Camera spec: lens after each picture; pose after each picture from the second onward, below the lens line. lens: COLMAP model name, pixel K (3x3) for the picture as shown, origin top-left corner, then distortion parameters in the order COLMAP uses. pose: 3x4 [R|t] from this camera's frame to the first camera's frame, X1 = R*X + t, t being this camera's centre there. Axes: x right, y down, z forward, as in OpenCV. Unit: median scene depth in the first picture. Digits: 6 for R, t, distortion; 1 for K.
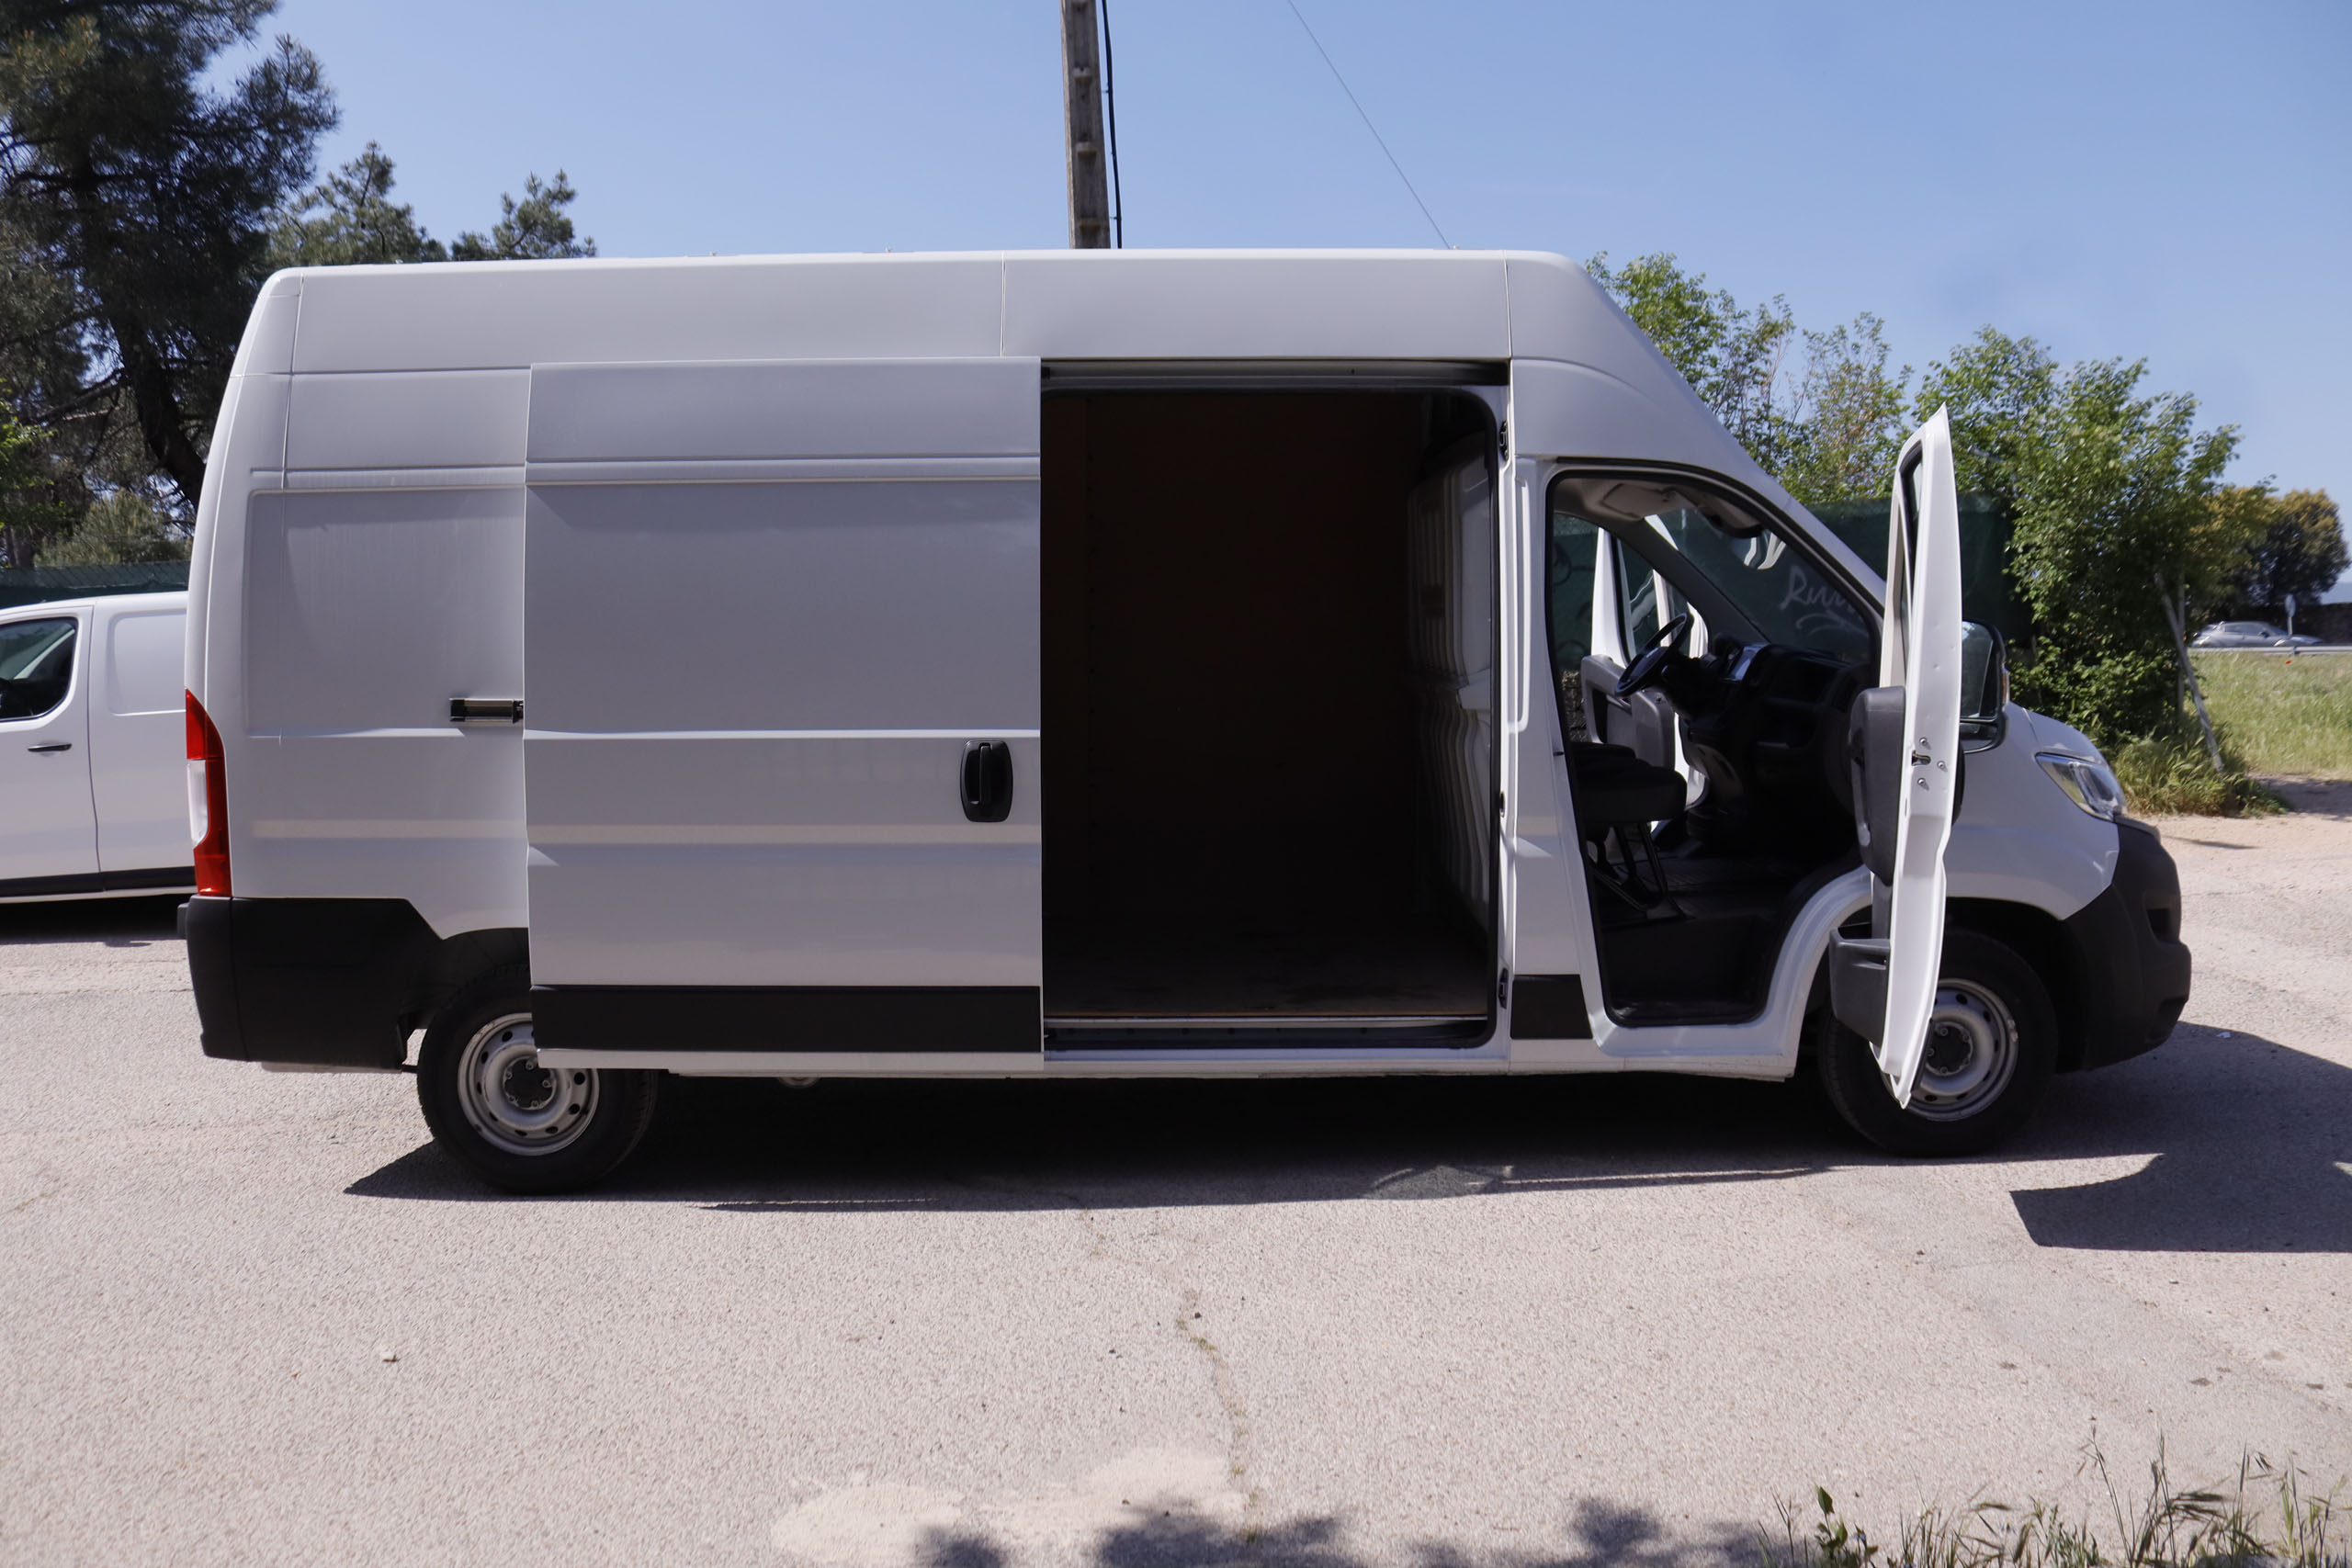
lens RADIAL K [[1980.7, 0, 1176.0], [0, 1980.7, 784.0], [0, 0, 1]] dist [-0.170543, 0.161685]
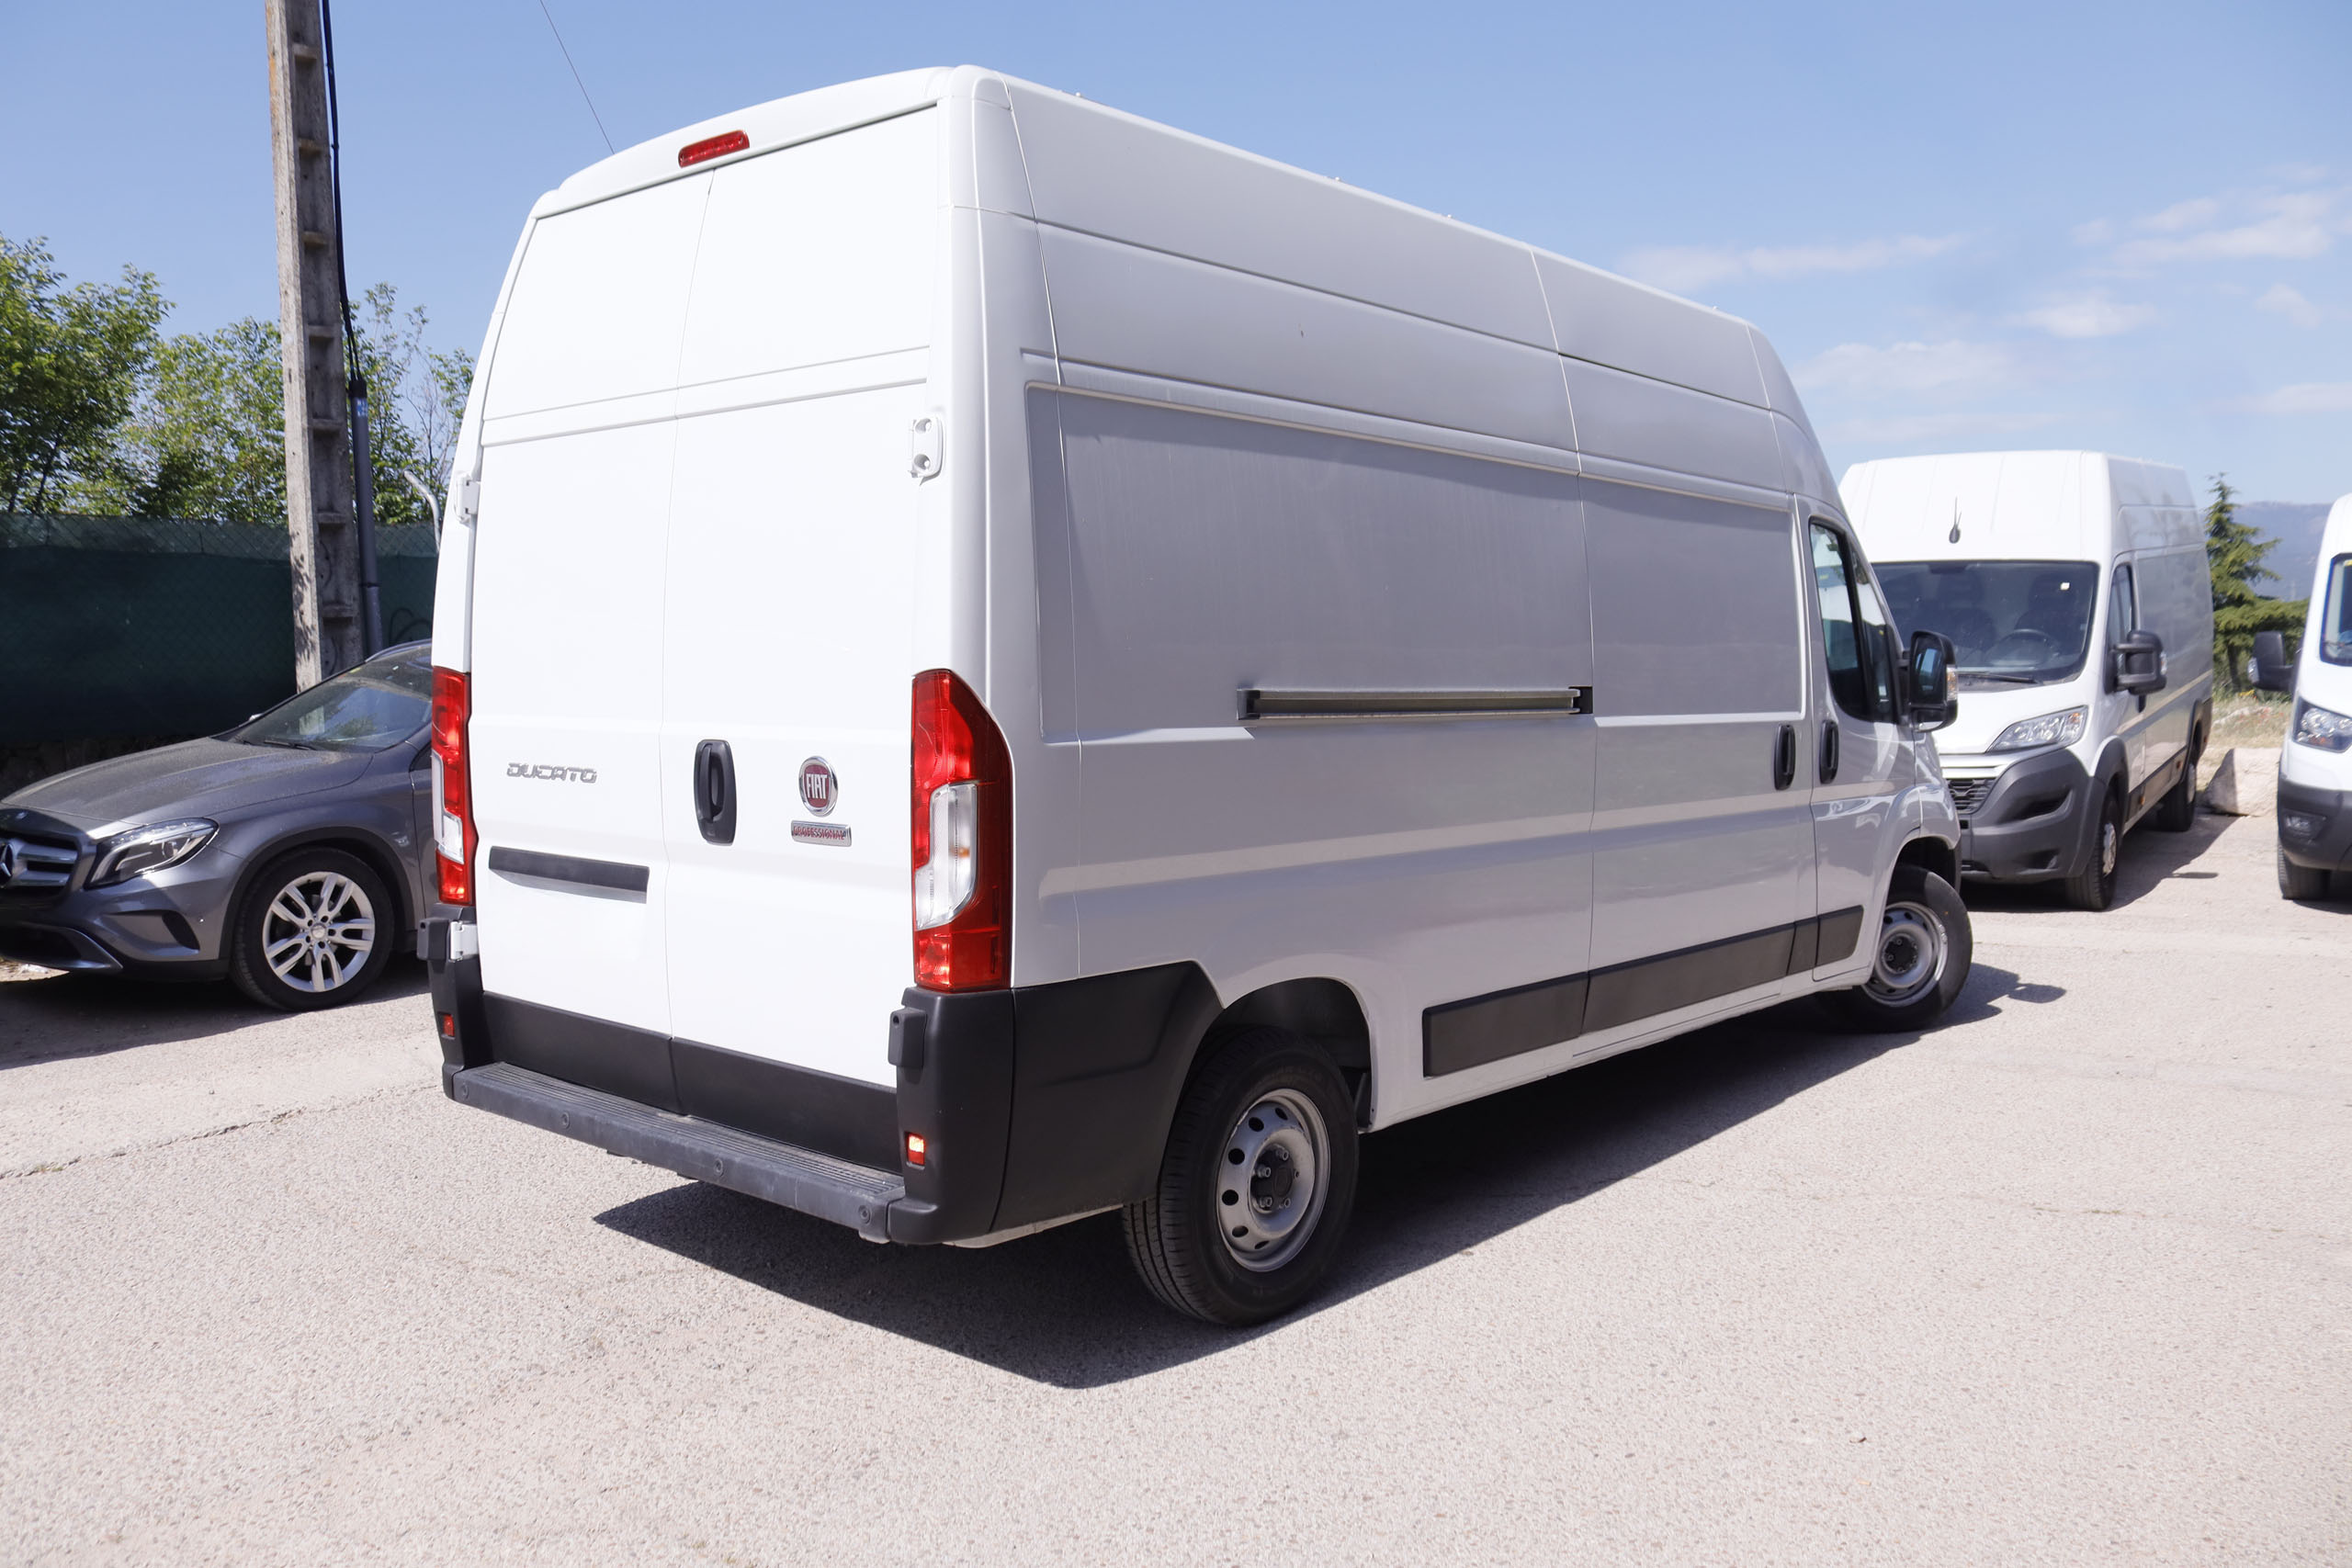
lens RADIAL K [[1928.9, 0, 1176.0], [0, 1928.9, 784.0], [0, 0, 1]] dist [-0.067782, -0.000120]
pose [[0.658043, -0.034980, 0.752168, -1.166524], [0.050468, 0.998723, 0.002293, -0.011718], [-0.751288, 0.036452, 0.658968, 0.625072]]
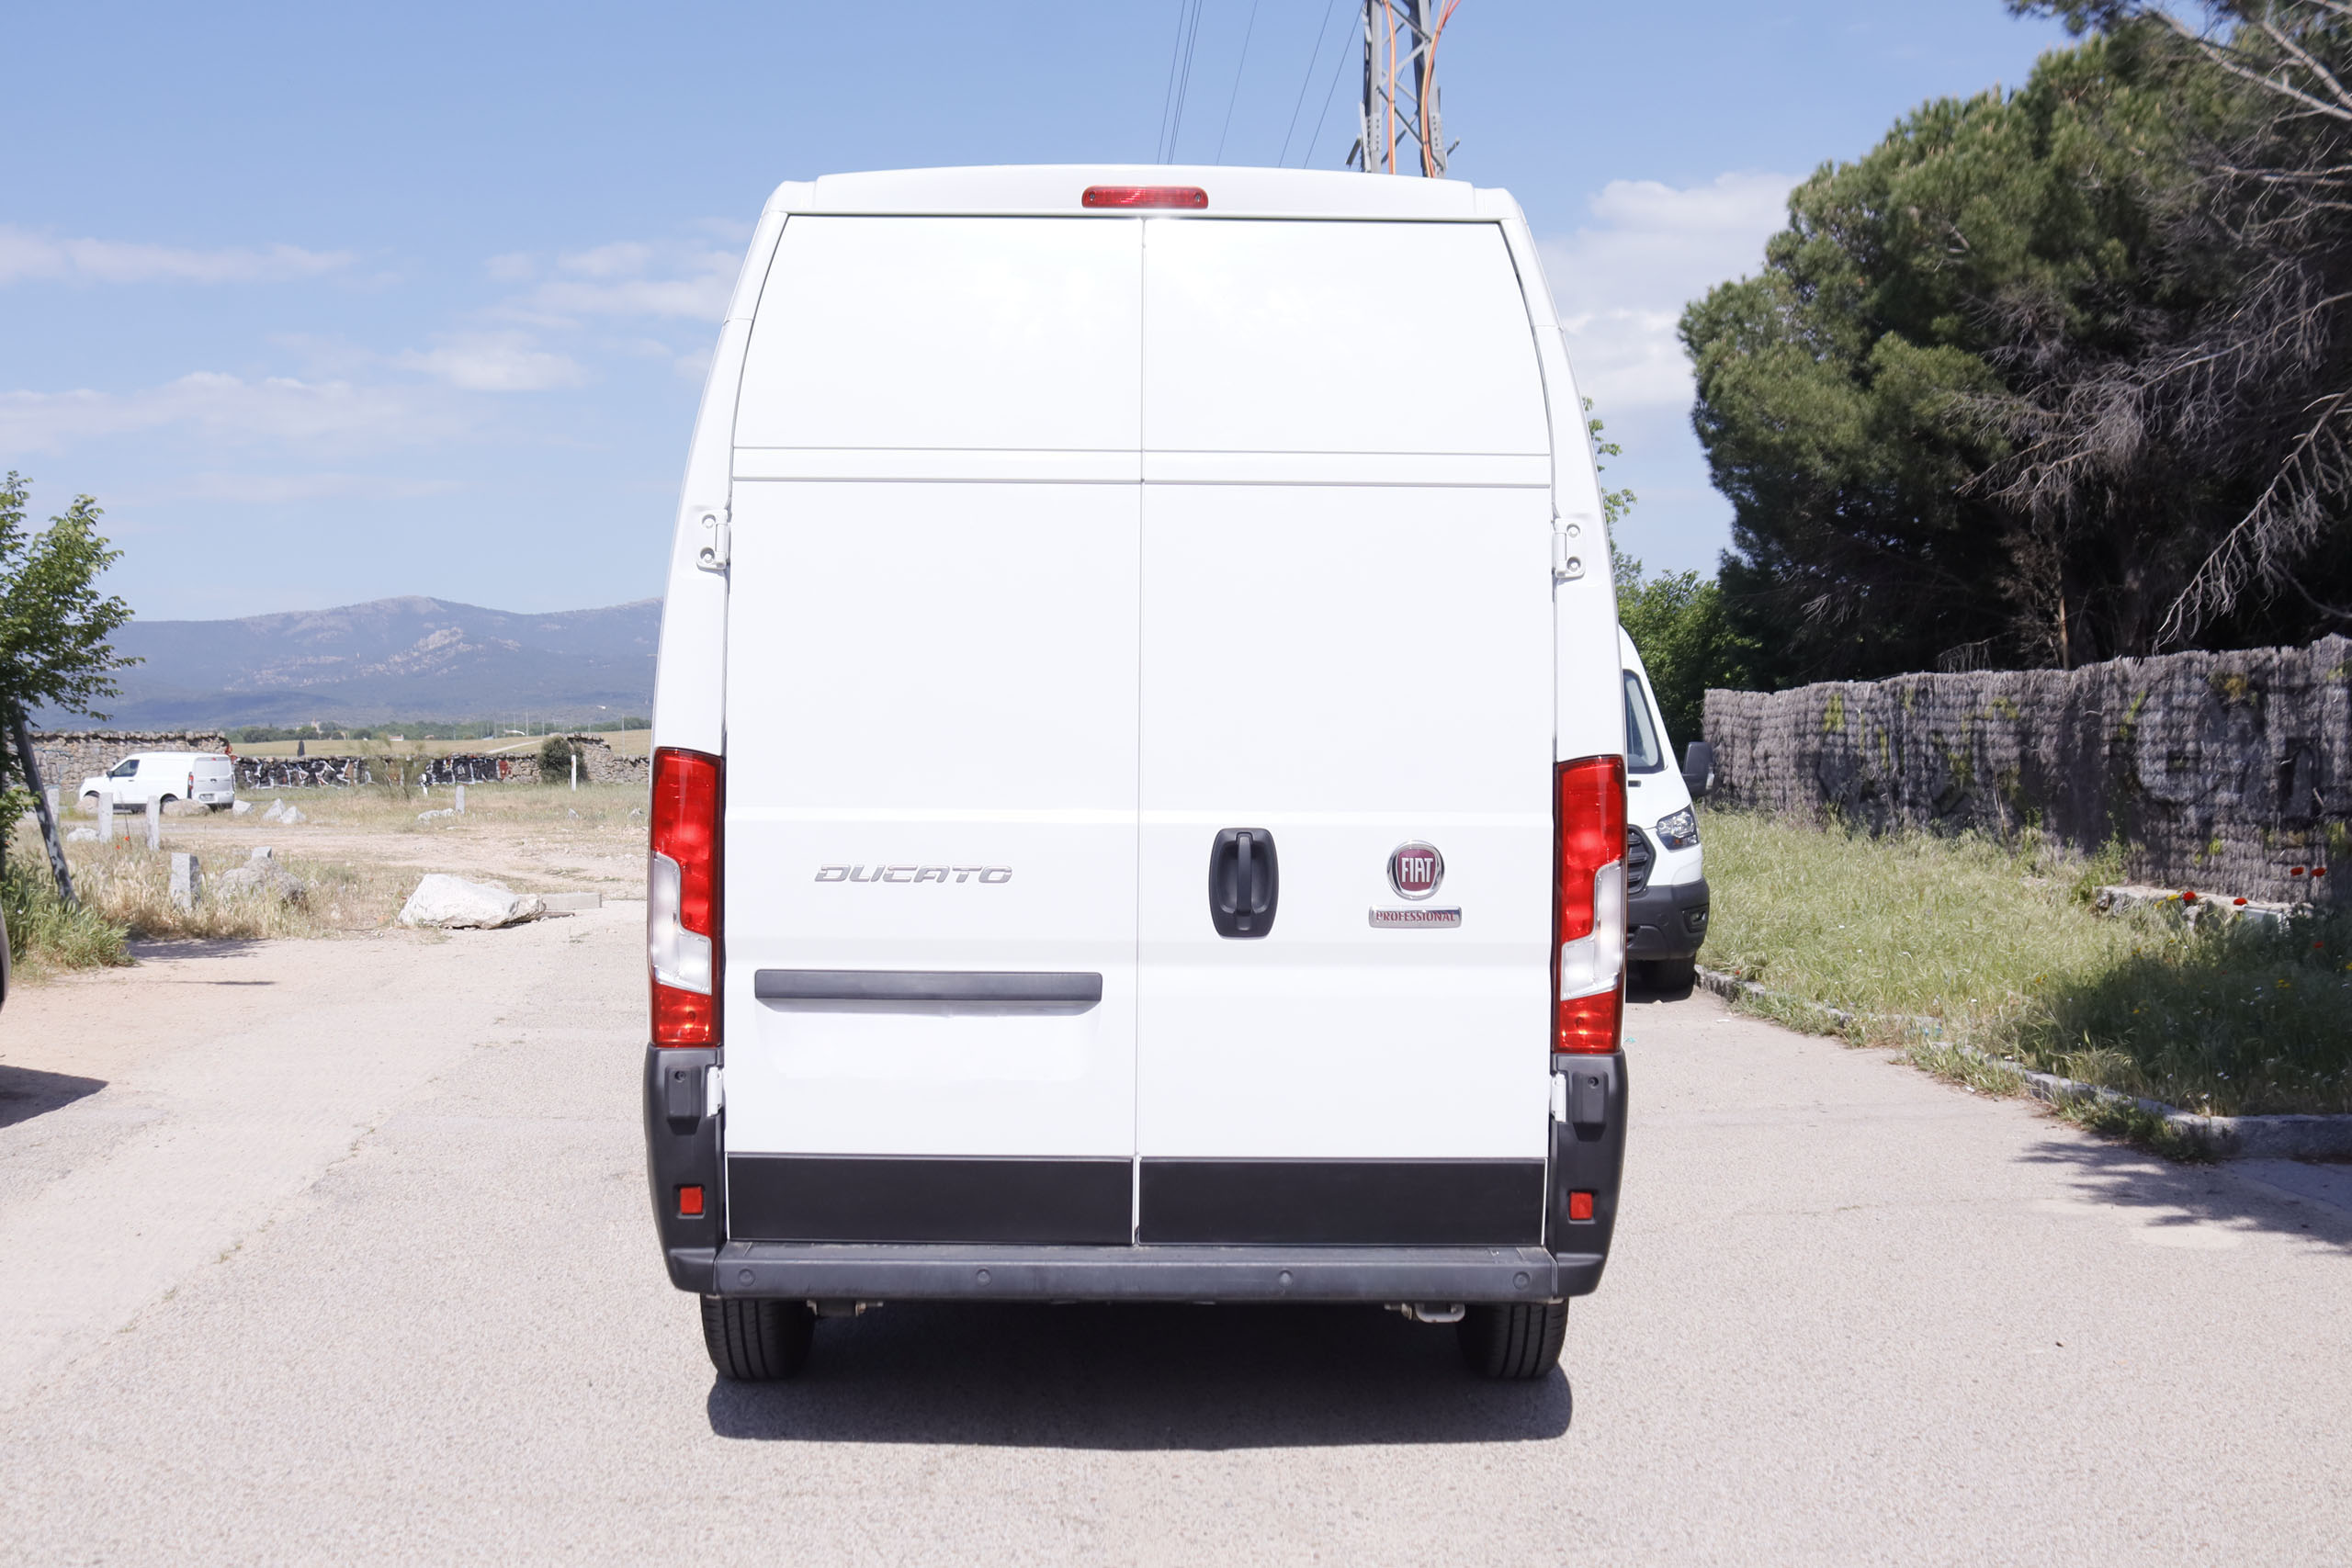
lens RADIAL K [[2506.3, 0, 1176.0], [0, 2506.3, 784.0], [0, 0, 1]] dist [-0.136526, 0.186566]
pose [[-0.012090, 0.013133, 0.999841, -1.577007], [0.075680, 0.997058, -0.012181, -0.038744], [-0.997059, 0.075521, -0.013049, 1.195530]]
